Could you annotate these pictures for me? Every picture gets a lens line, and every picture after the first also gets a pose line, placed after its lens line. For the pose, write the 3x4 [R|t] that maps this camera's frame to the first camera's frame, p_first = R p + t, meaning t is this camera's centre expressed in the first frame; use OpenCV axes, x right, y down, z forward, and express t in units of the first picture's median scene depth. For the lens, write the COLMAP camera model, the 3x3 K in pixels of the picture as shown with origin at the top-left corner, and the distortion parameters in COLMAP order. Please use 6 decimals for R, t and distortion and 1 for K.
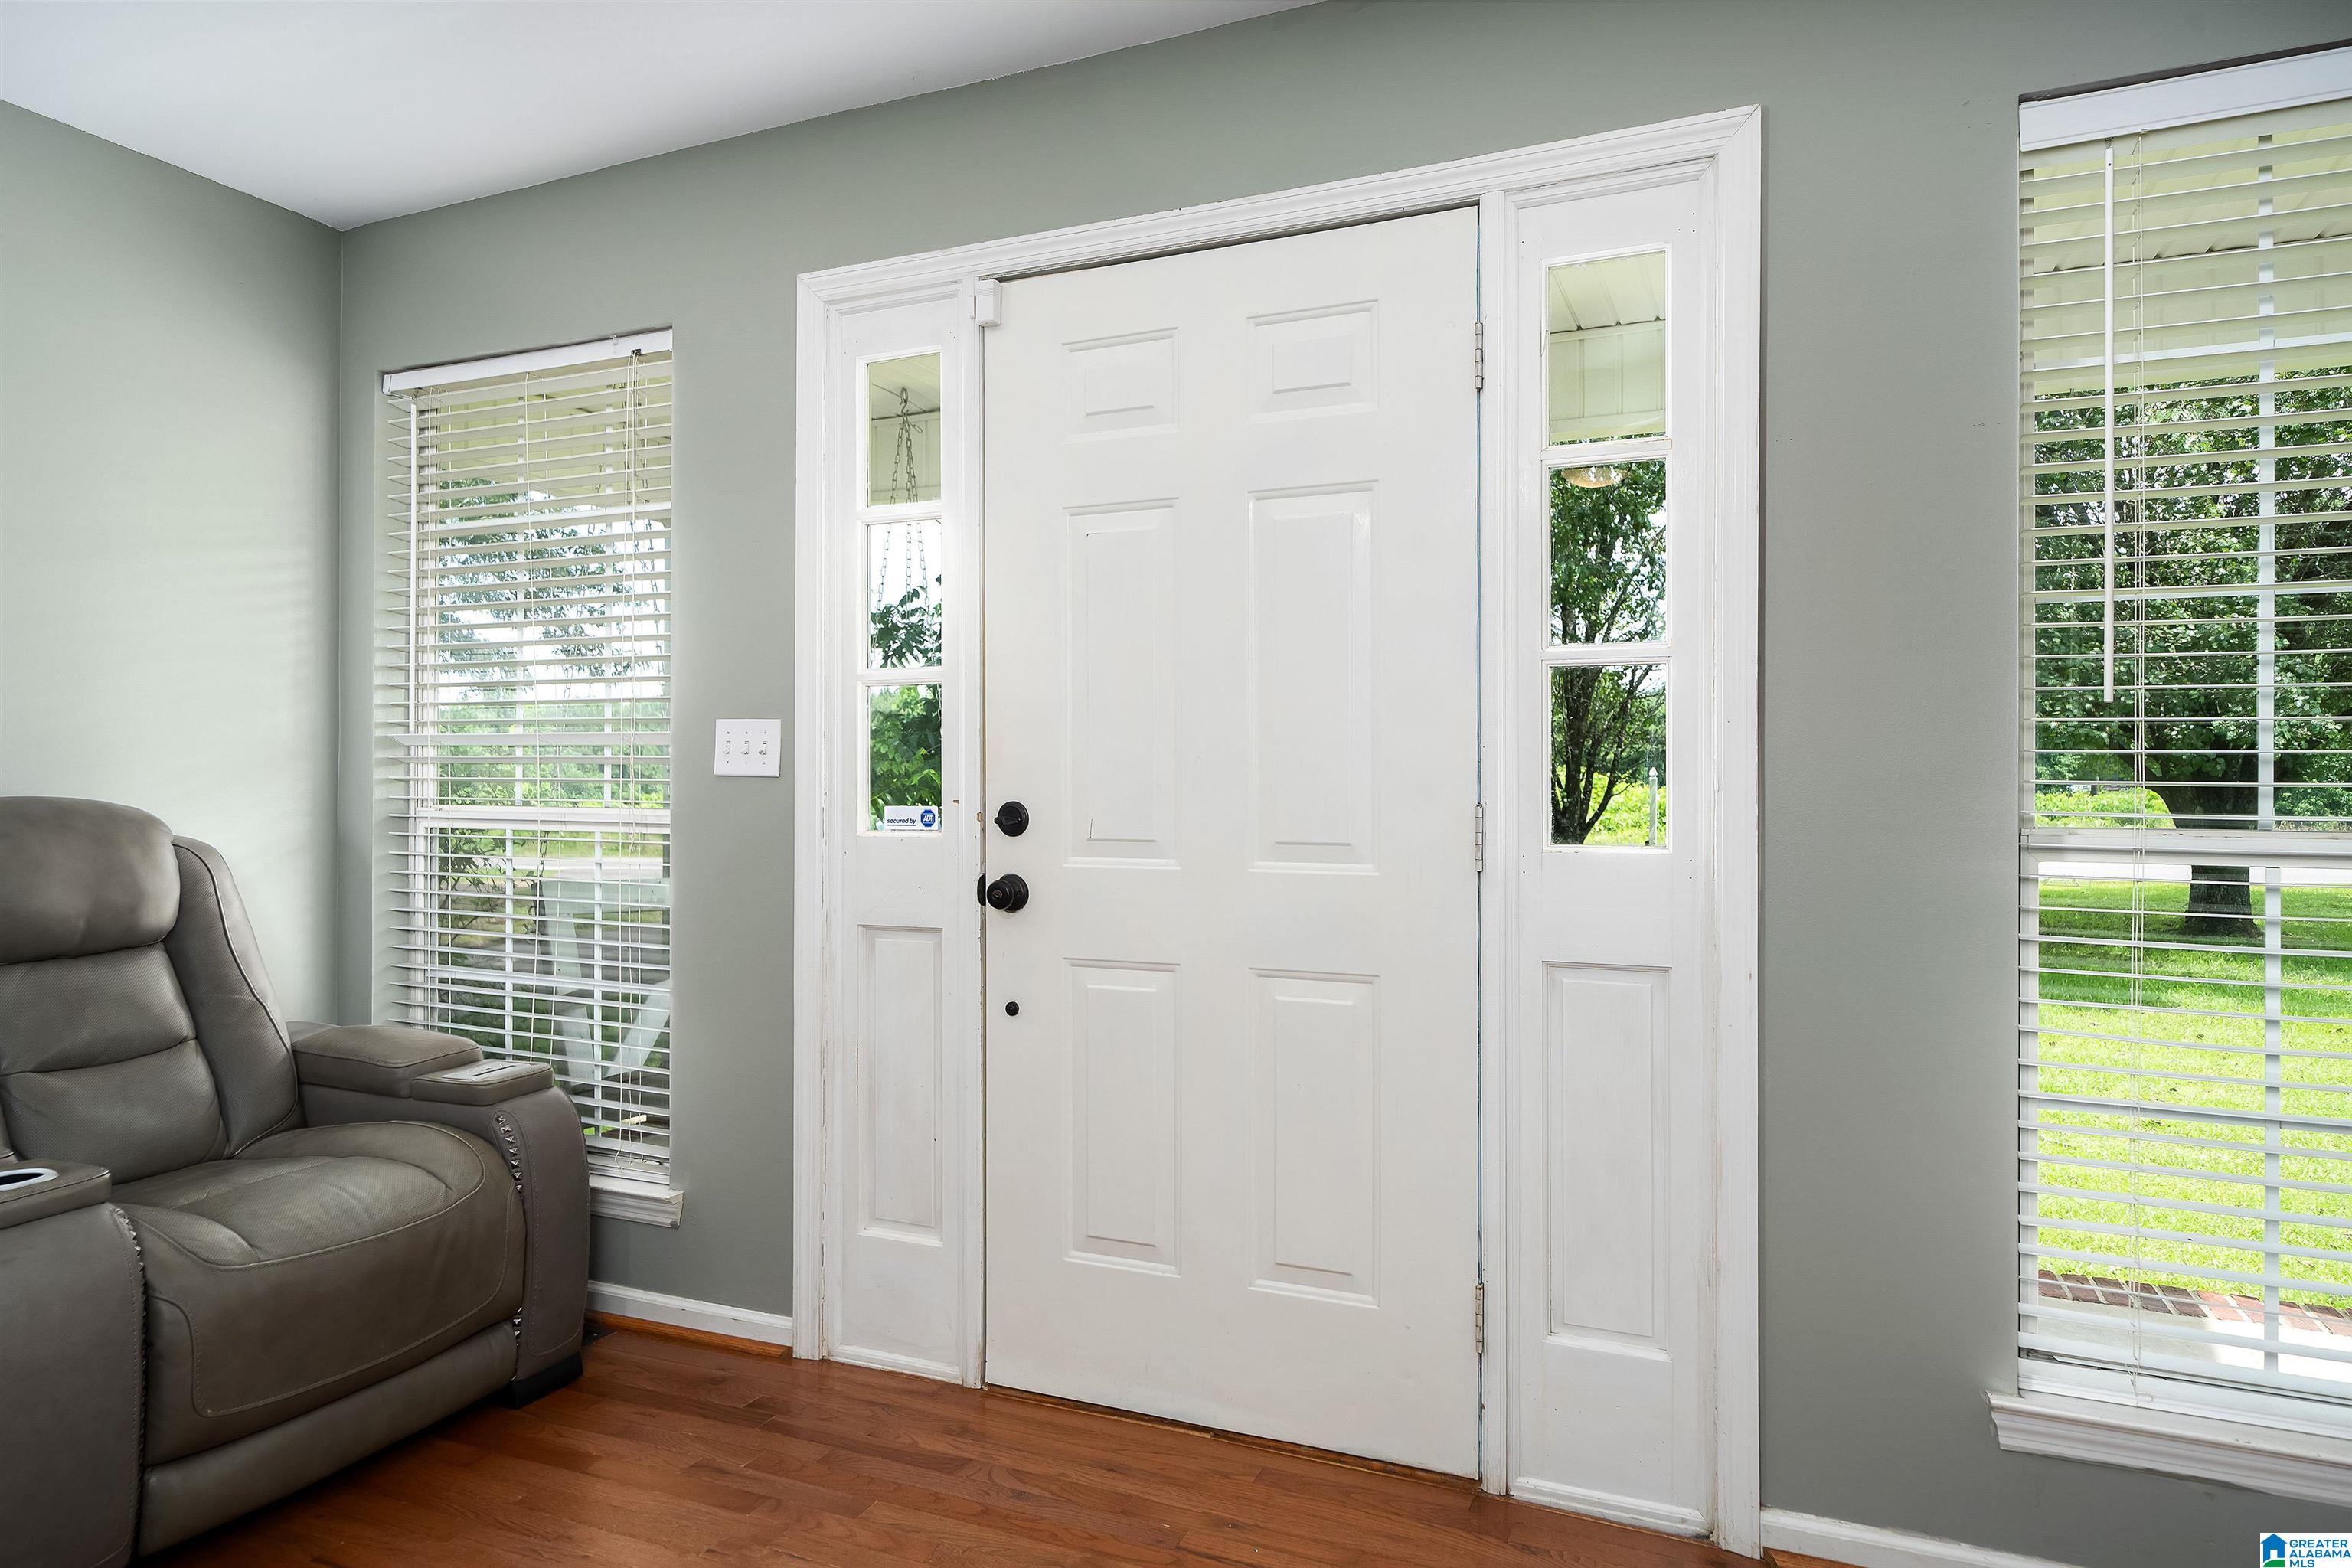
lens RADIAL K [[1407.6, 0, 1182.6], [0, 1407.6, 765.9], [0, 0, 1]] dist [0.004836, 0.001755]
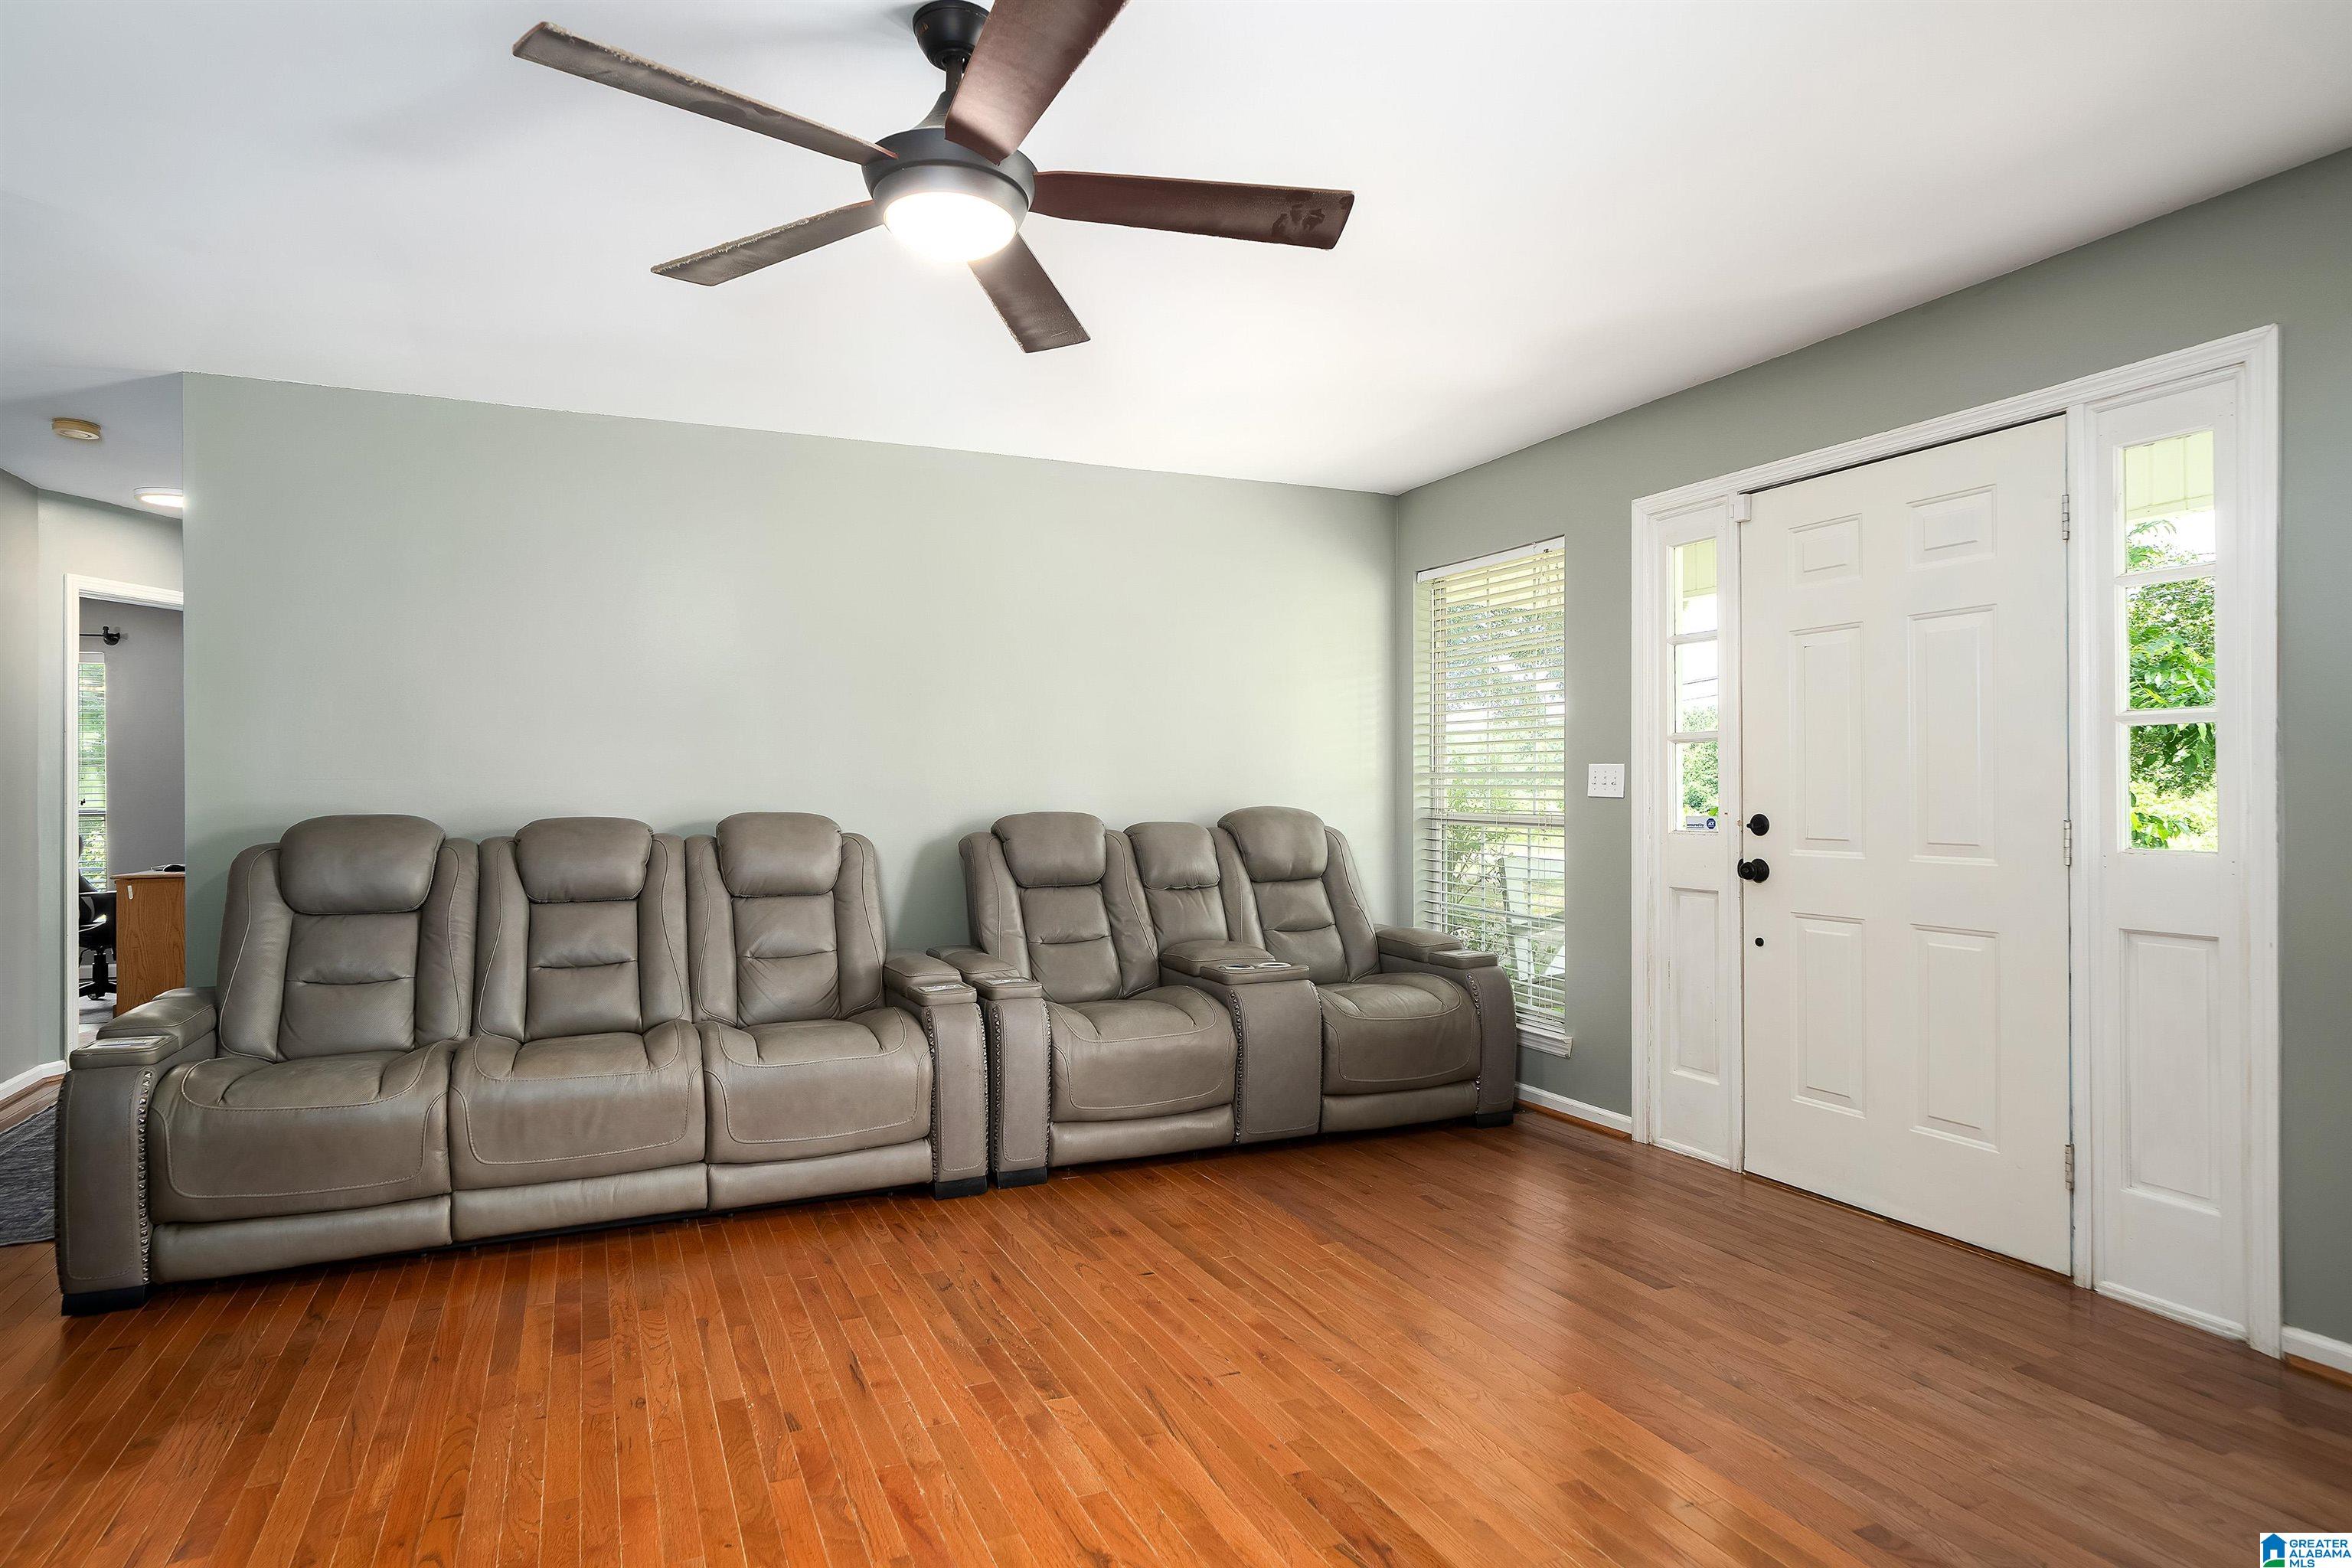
lens RADIAL K [[1278.3, 0, 1099.1], [0, 1278.3, 786.4], [0, 0, 1]] dist [0.001862, 0.000697]
pose [[0.713317, -0.001917, -0.700839, 0.372509], [0.006351, 0.999973, 0.003729, -0.016900], [0.700813, -0.007111, 0.713309, -0.586322]]
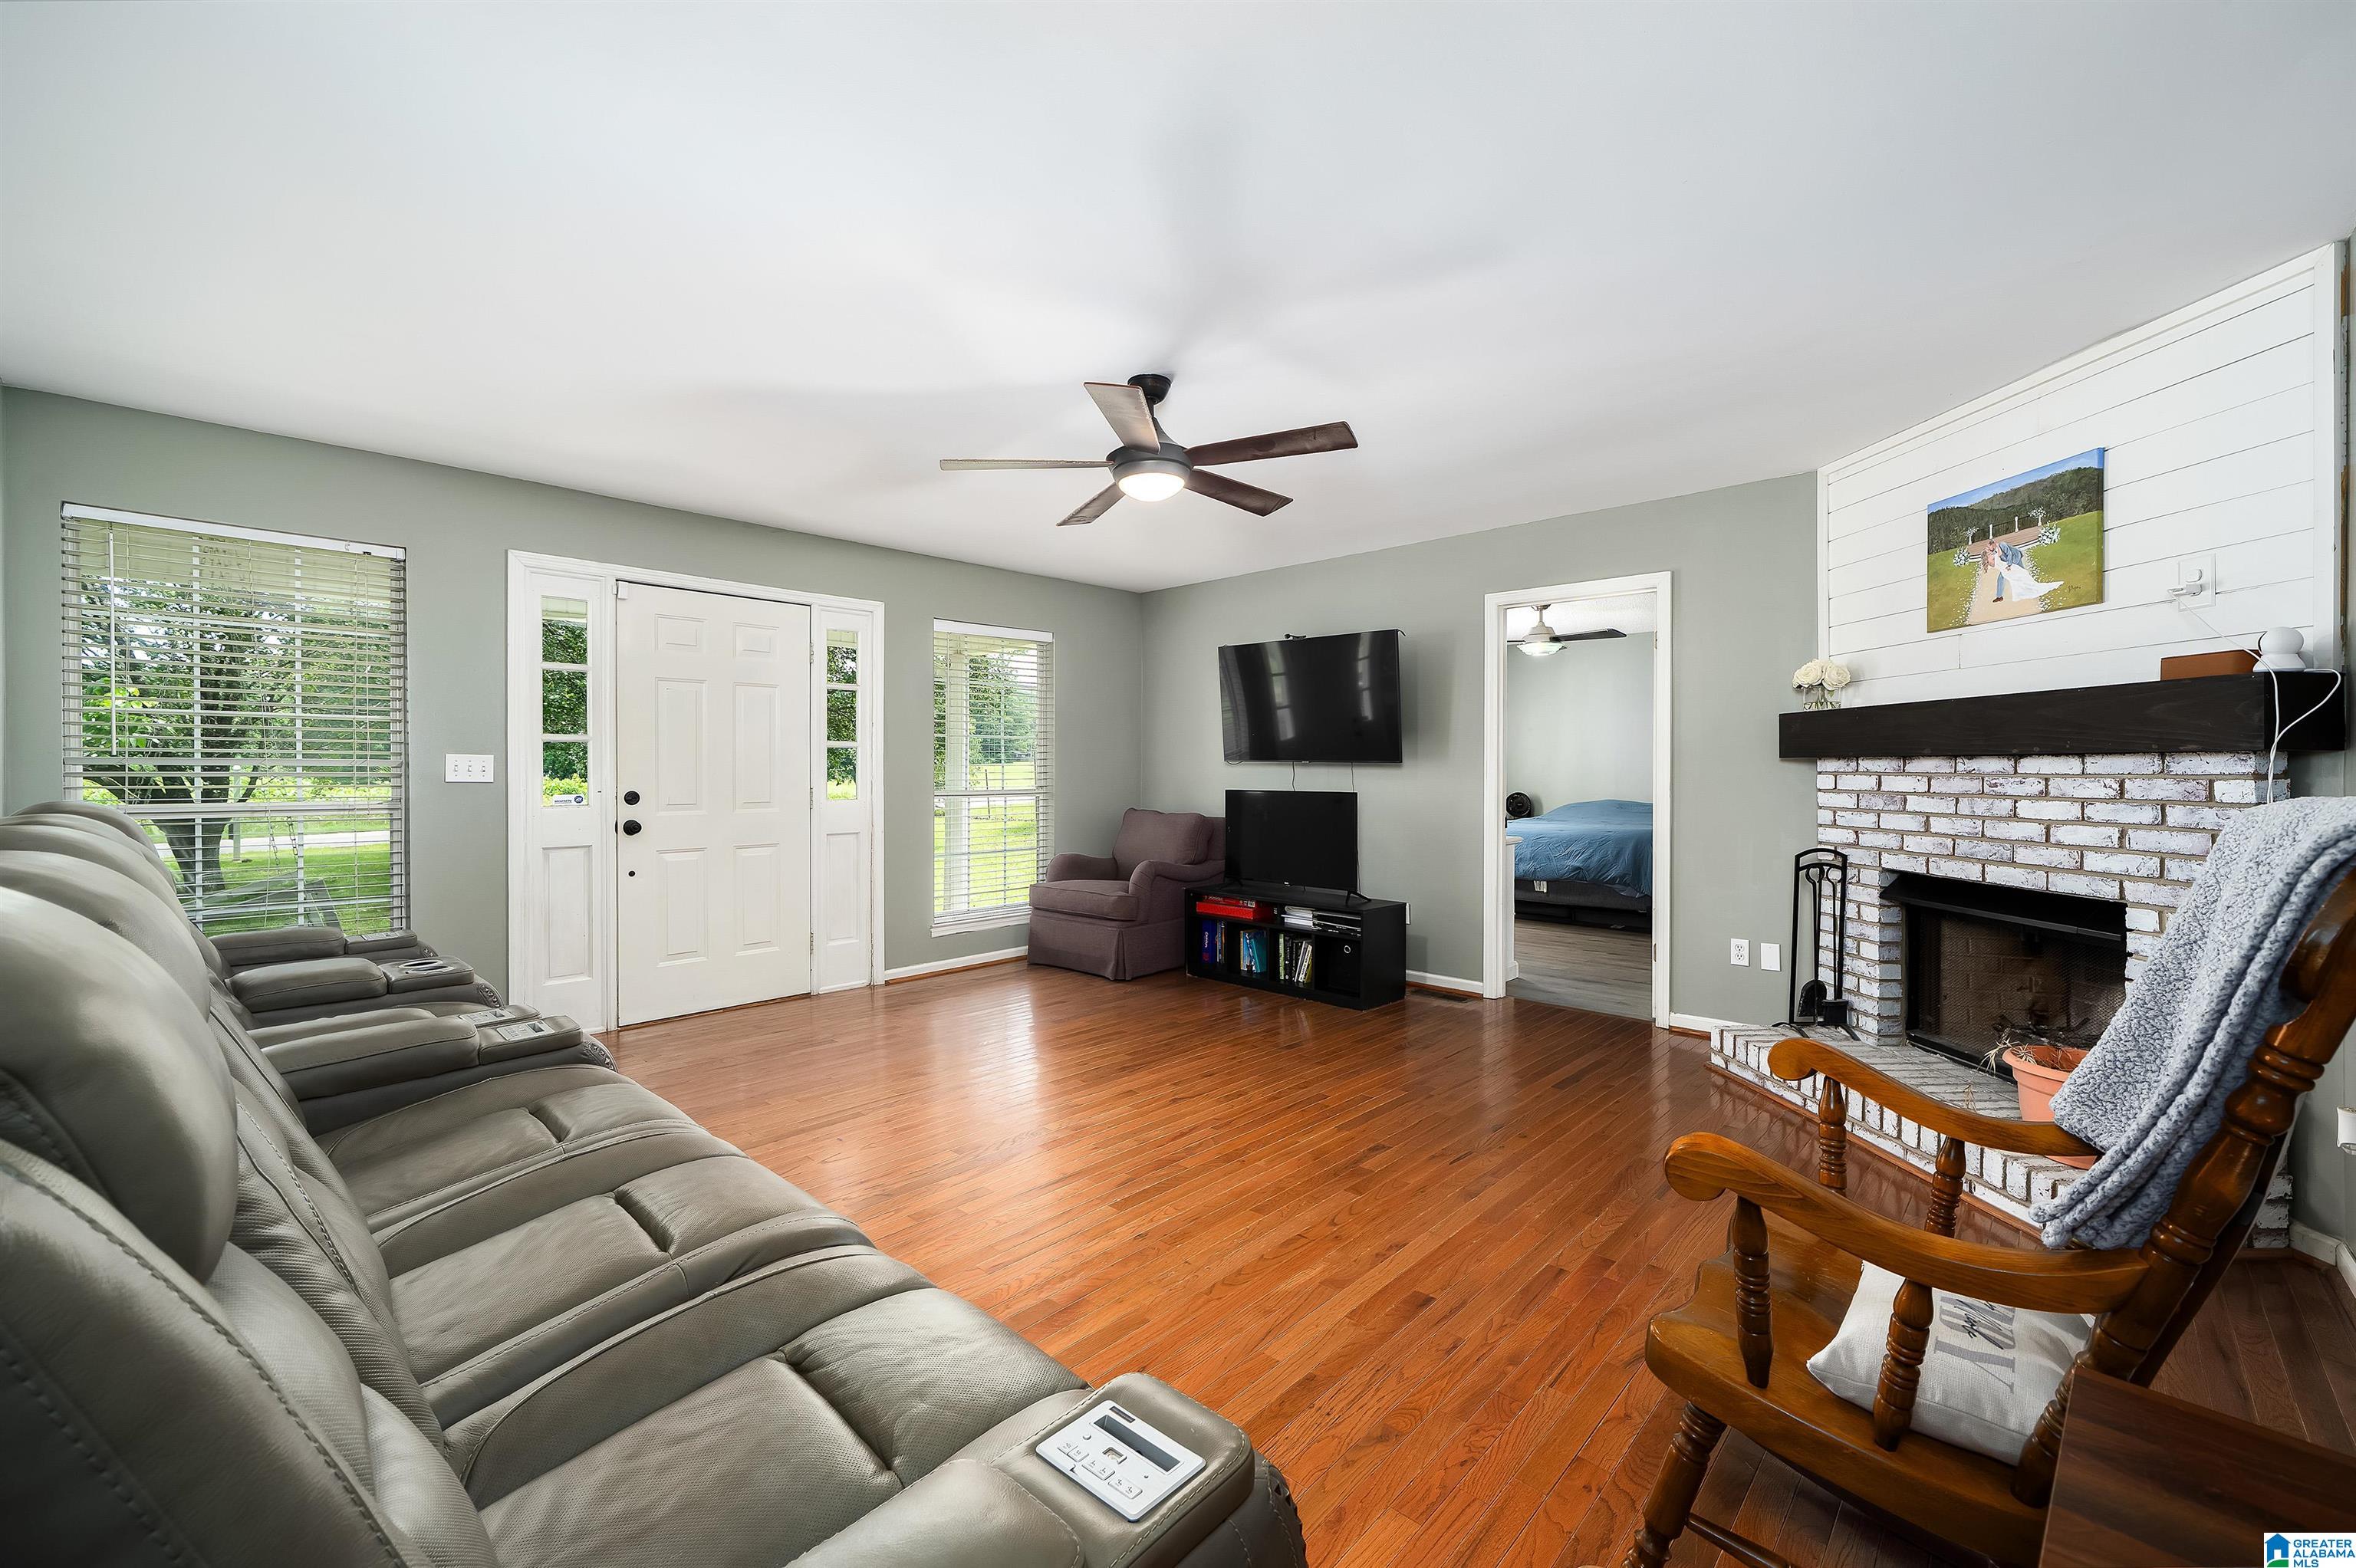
lens RADIAL K [[962.1, 0, 1178.0], [0, 962.1, 784.0], [0, 0, 1]] dist [-0.000587, -0.000093]
pose [[0.334394, -0.011461, 0.942364, -1.426341], [-0.003171, 0.999907, 0.013285, -0.013223], [-0.942428, -0.007431, 0.334327, -0.496317]]
